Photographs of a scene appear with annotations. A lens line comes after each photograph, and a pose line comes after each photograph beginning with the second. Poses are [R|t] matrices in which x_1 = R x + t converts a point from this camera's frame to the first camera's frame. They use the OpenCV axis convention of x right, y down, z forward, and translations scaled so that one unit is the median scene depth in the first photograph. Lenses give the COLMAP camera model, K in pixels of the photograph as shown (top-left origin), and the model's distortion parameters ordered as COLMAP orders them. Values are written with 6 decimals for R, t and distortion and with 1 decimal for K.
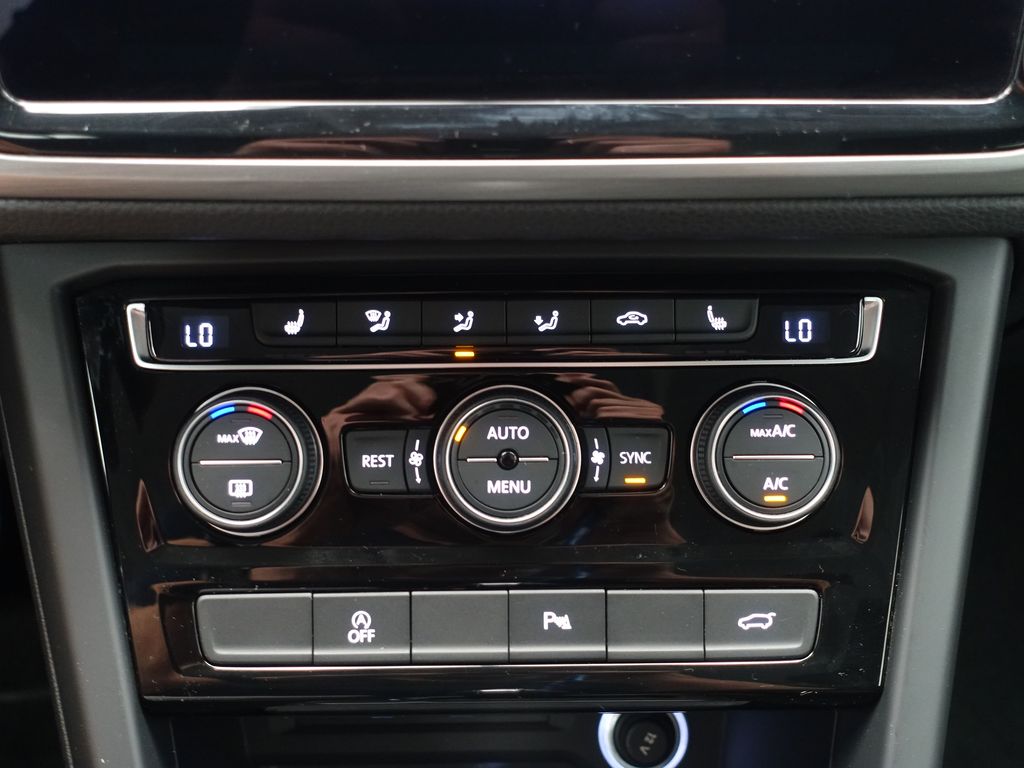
lens RADIAL K [[1211.6, 0, 508.8], [0, 1211.6, 378.7], [0, 0, 1]] dist [-0.018258, 0.000000]
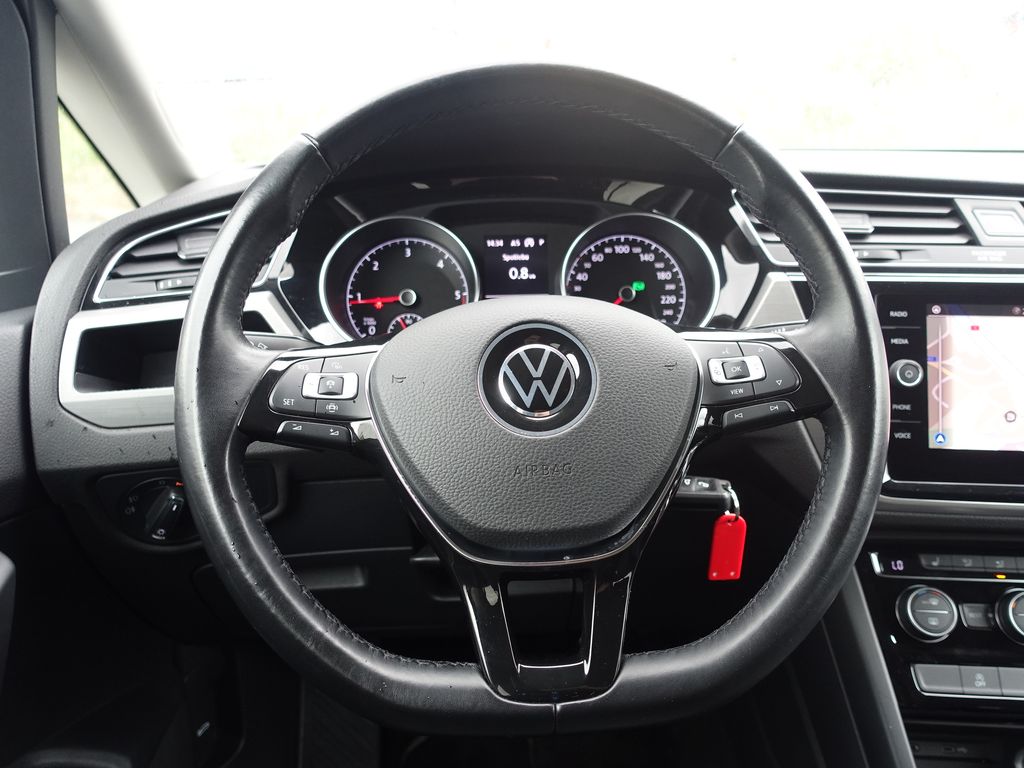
lens RADIAL K [[782.3, 0, 505.5], [0, 782.3, 383.6], [0, 0, 1]] dist [-0.005405, -0.007567]
pose [[0.994589, 0.021069, -0.101732, -0.985270], [-0.054619, 0.939014, -0.339513, 0.230136], [0.088374, 0.343232, 0.935084, -0.889215]]
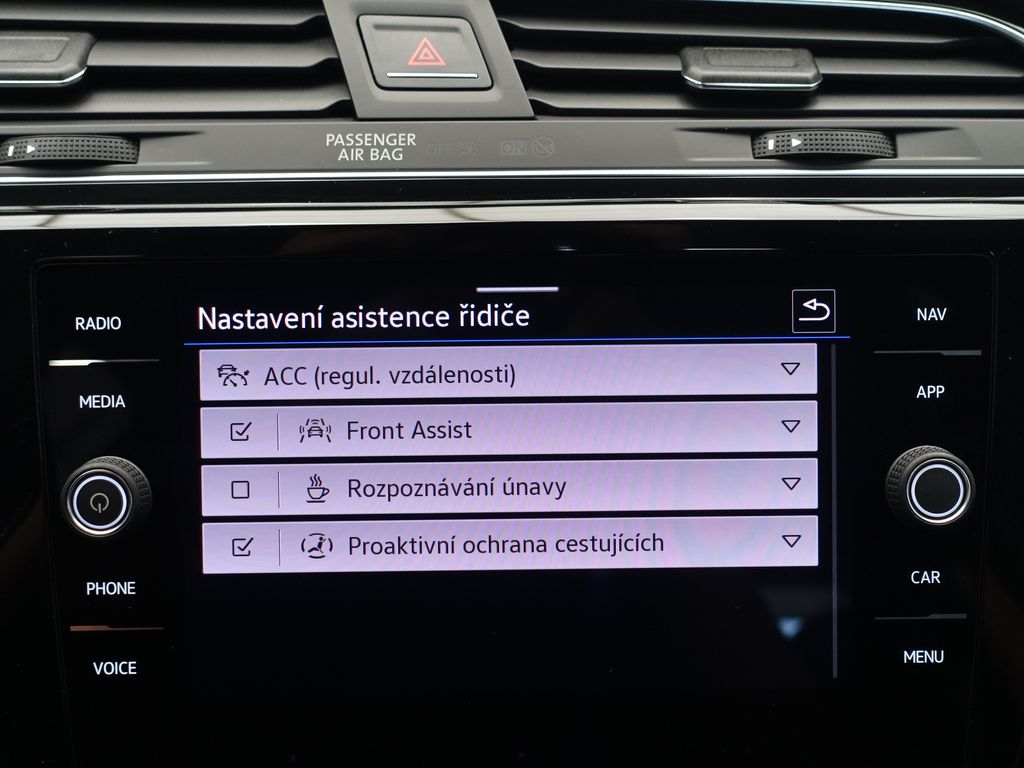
lens RADIAL K [[1211.6, 0, 511.6], [0, 1211.6, 390.3], [0, 0, 1]] dist [-0.018258, 0.000000]
pose [[0.999952, -0.009309, -0.002983, -0.003267], [0.008160, 0.962898, -0.269740, -0.231701], [0.005383, 0.269703, 0.962928, -0.153924]]
